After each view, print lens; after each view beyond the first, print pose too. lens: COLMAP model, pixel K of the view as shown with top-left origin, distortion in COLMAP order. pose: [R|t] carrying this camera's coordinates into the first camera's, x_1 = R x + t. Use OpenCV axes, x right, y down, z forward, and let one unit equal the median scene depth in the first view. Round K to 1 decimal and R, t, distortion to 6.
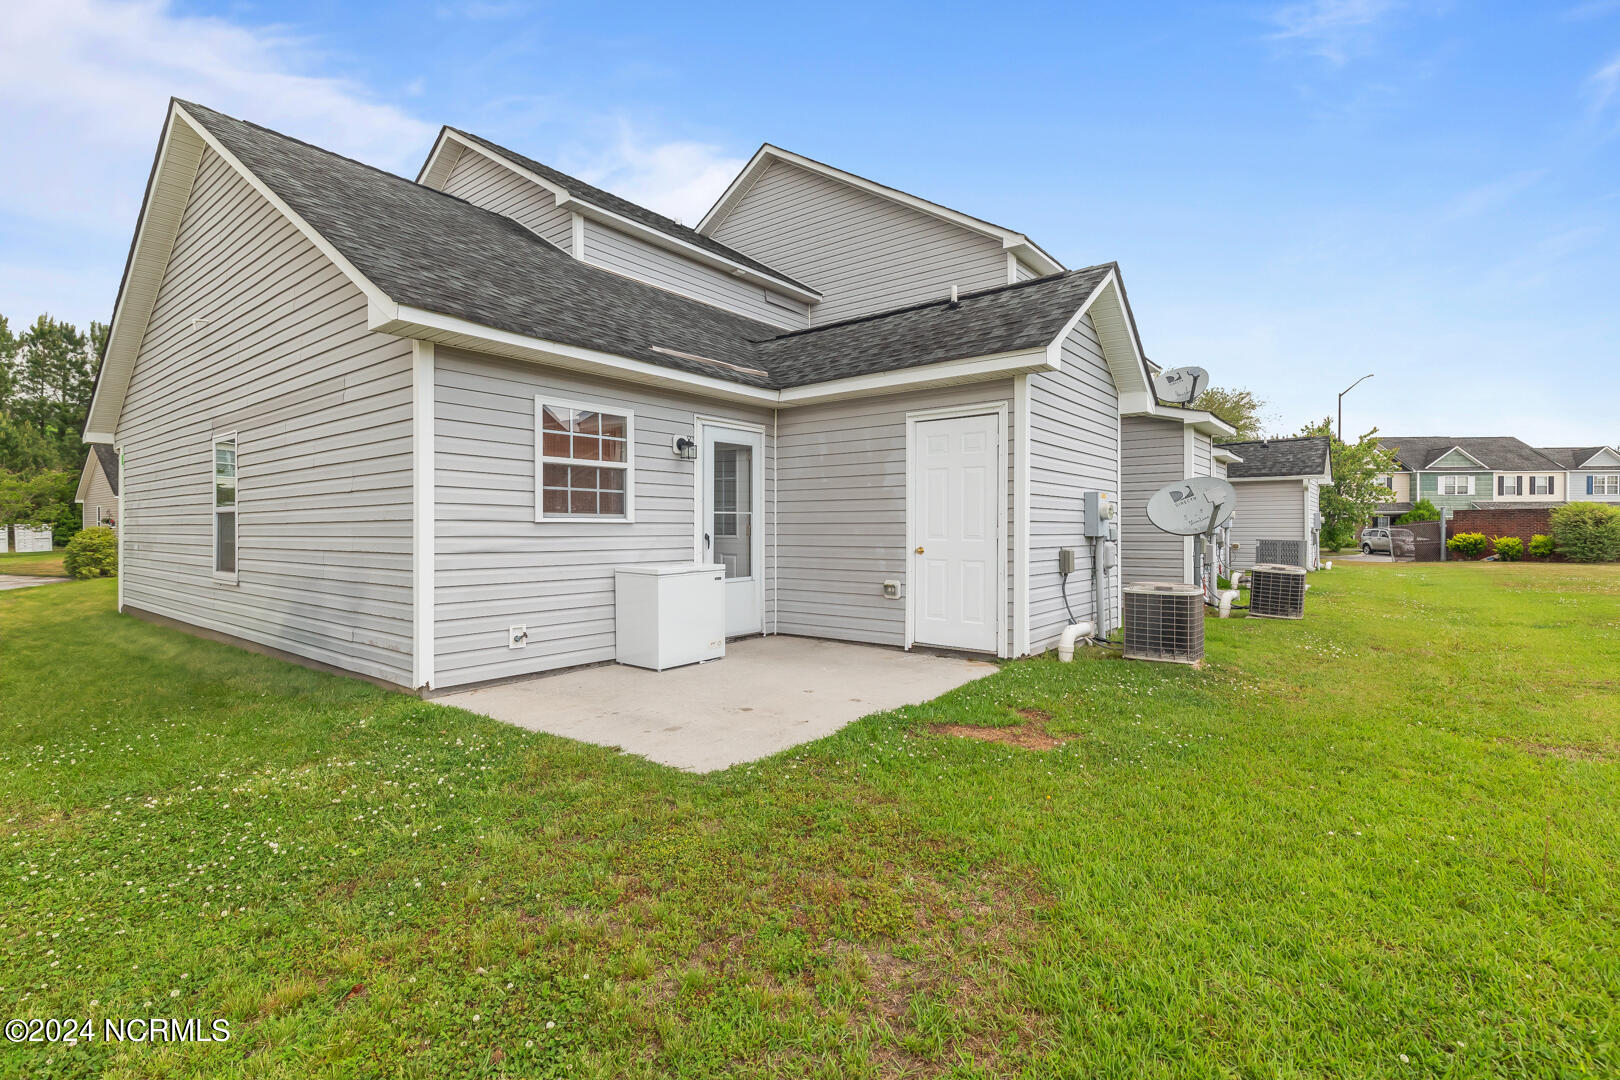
lens RADIAL K [[731.0, 0, 816.7], [0, 731.0, 532.2], [0, 0, 1]] dist [0.010009, -0.003141]
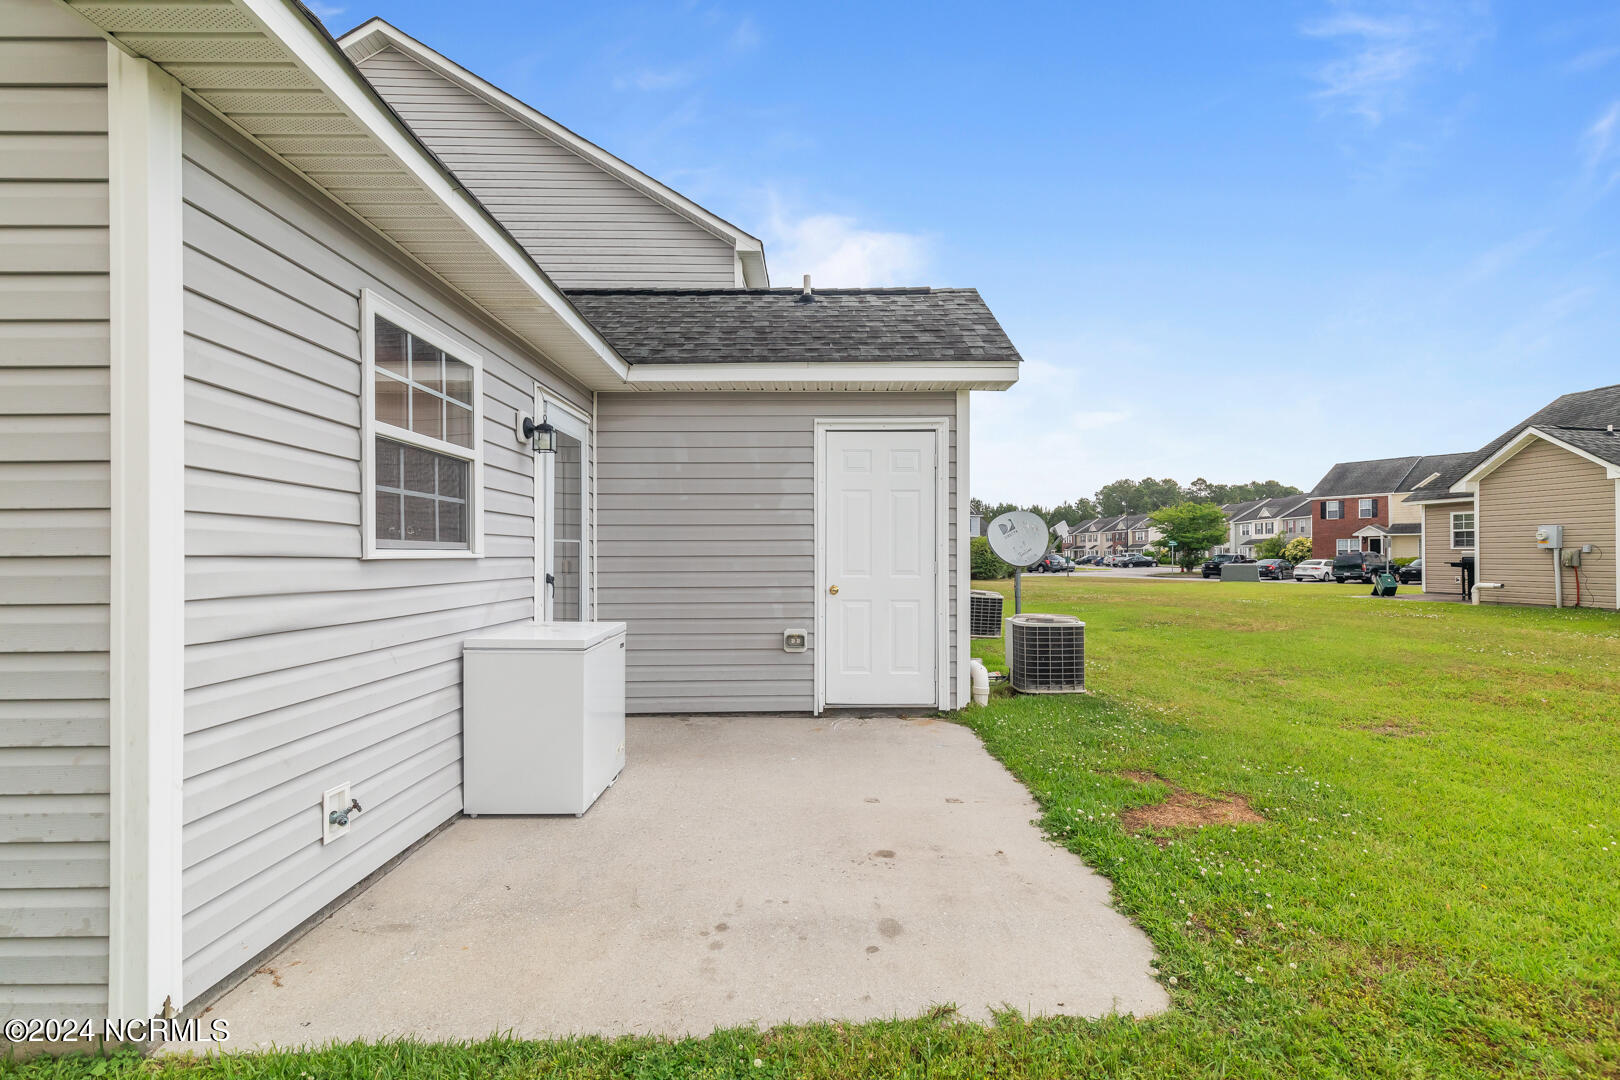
lens RADIAL K [[731.0, 0, 818.4], [0, 731.0, 556.2], [0, 0, 1]] dist [0.010009, -0.003141]
pose [[0.783394, -0.003391, 0.621516, -0.400468], [0.006080, 0.999979, -0.002208, -0.011494], [-0.621496, 0.005509, 0.783398, 0.400653]]
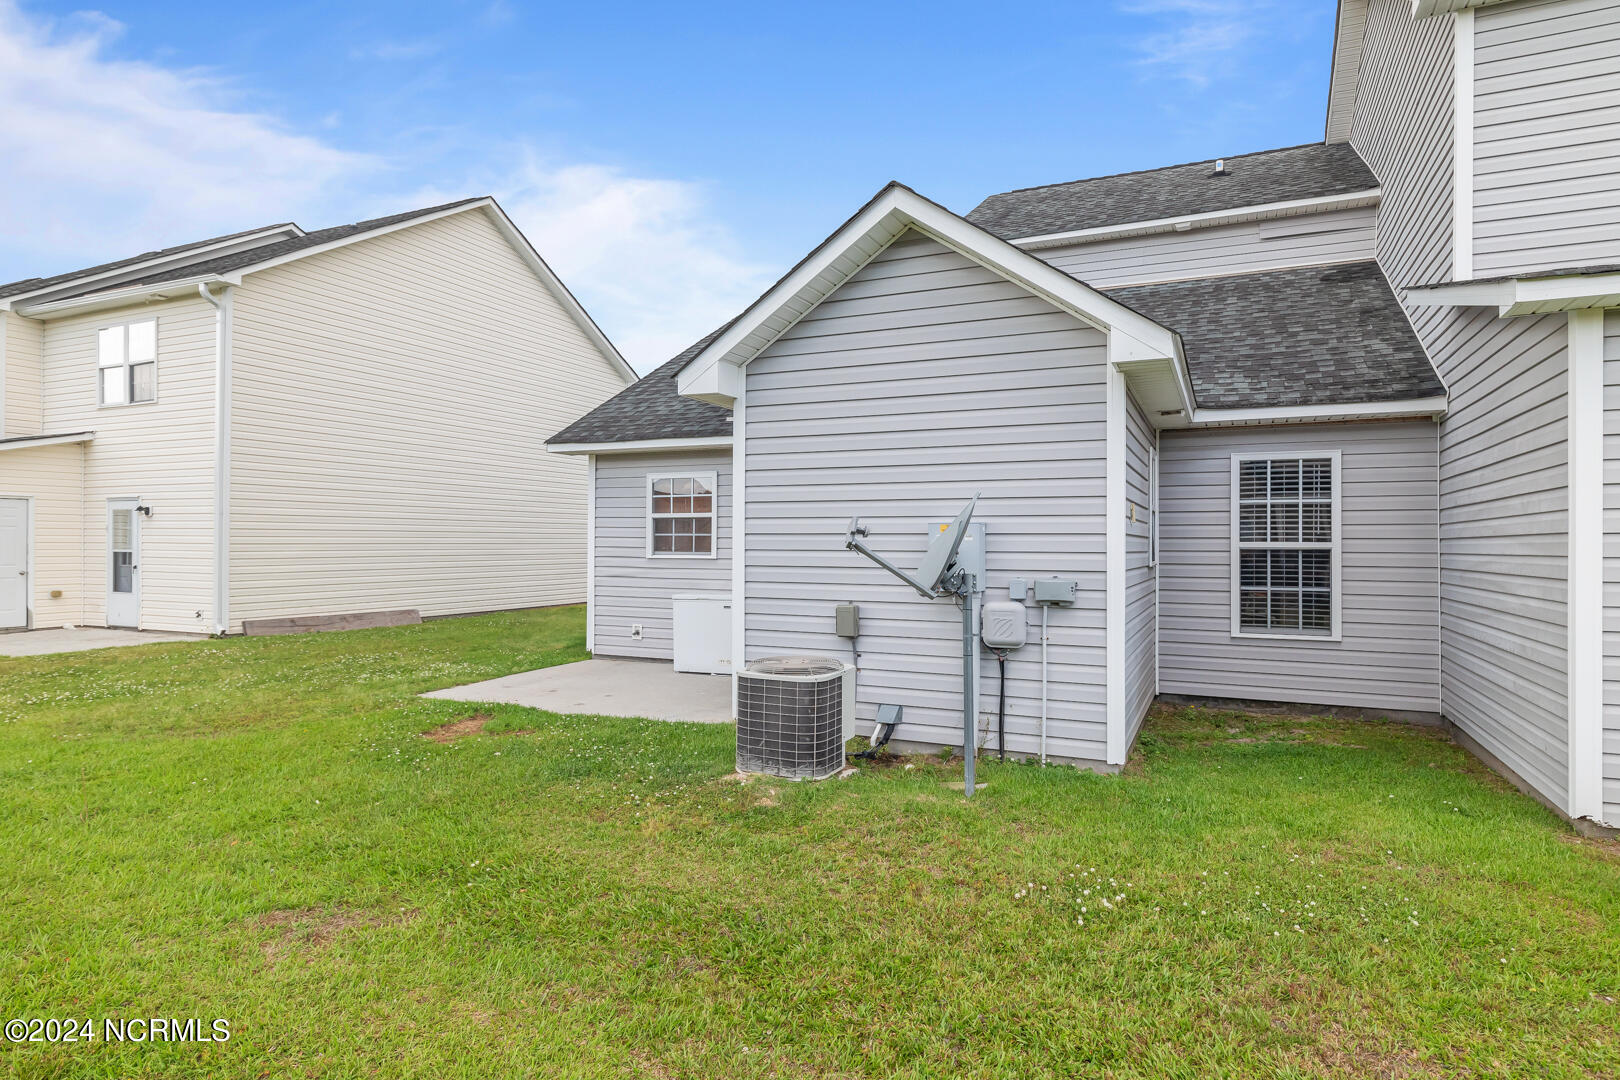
lens RADIAL K [[850.4, 0, 816.4], [0, 850.4, 534.8], [0, 0, 1]] dist [-0.012093, -0.000166]
pose [[0.253413, -0.009088, -0.967316, 1.241462], [-0.008560, 0.999896, -0.011636, -0.039328], [0.967320, 0.011229, 0.253309, 0.797409]]
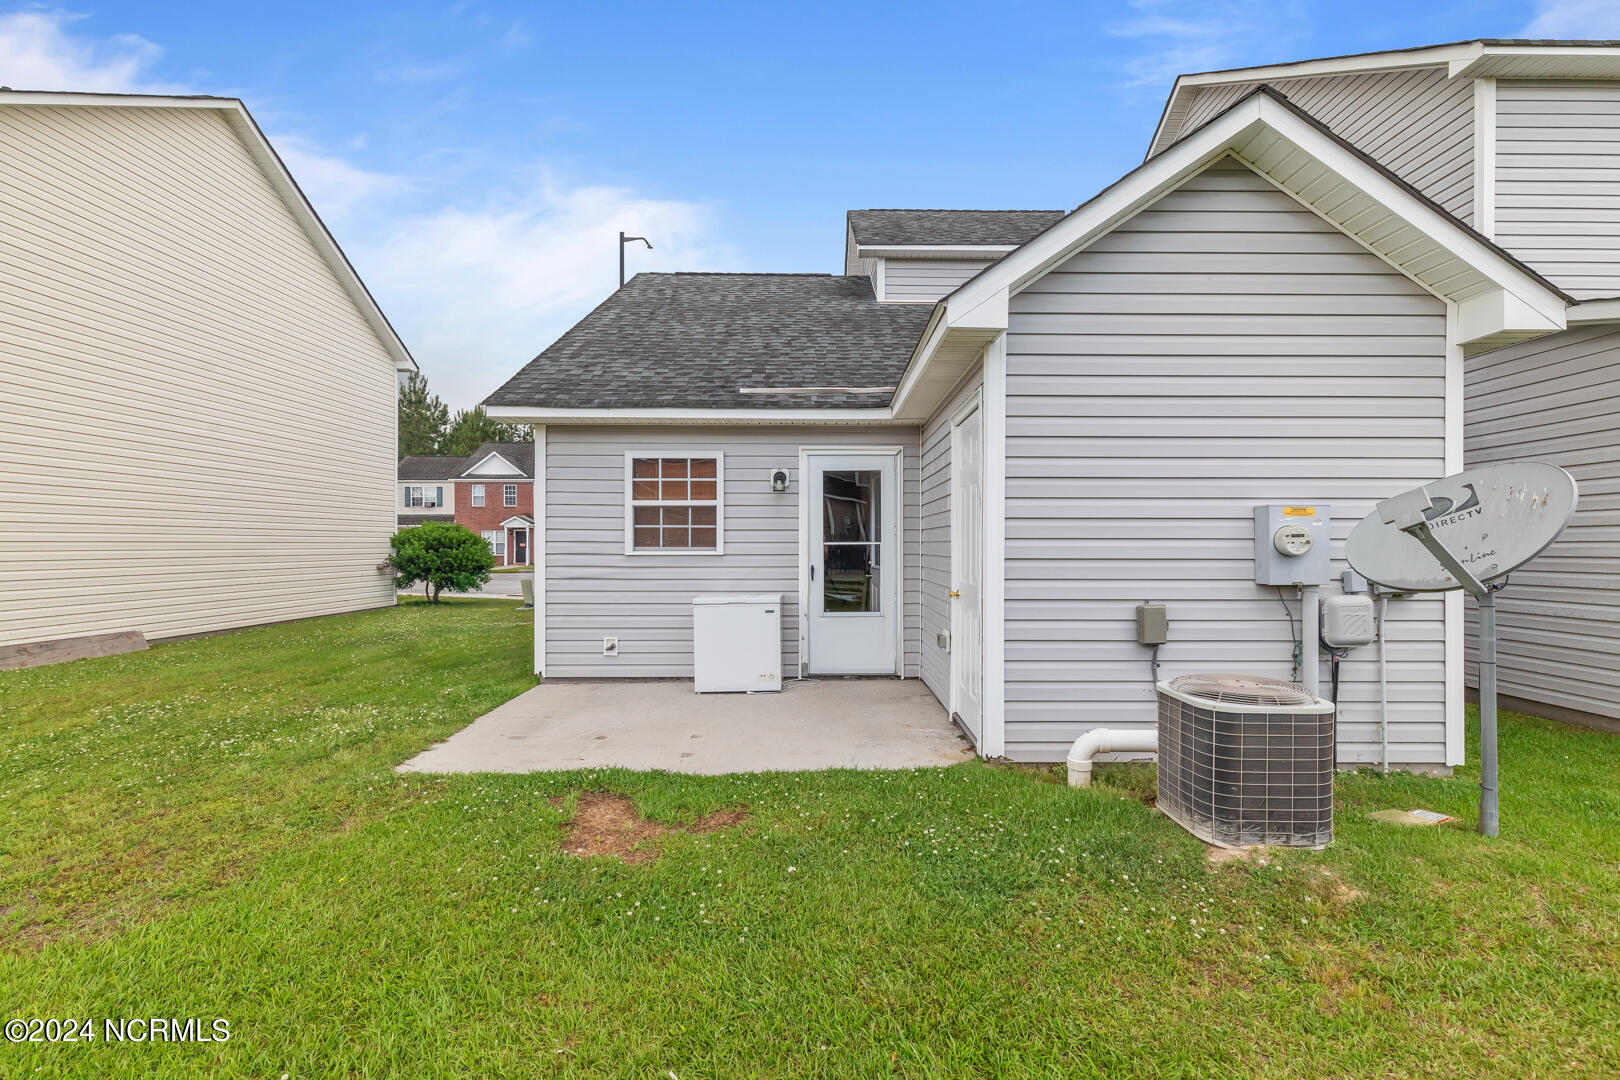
lens RADIAL K [[731.0, 0, 823.9], [0, 731.0, 542.9], [0, 0, 1]] dist [0.010009, -0.003141]
pose [[0.628072, -0.001763, -0.778153, 0.693977], [-0.002904, 0.999985, -0.004610, -0.025995], [0.778150, 0.005155, 0.628057, 0.436684]]
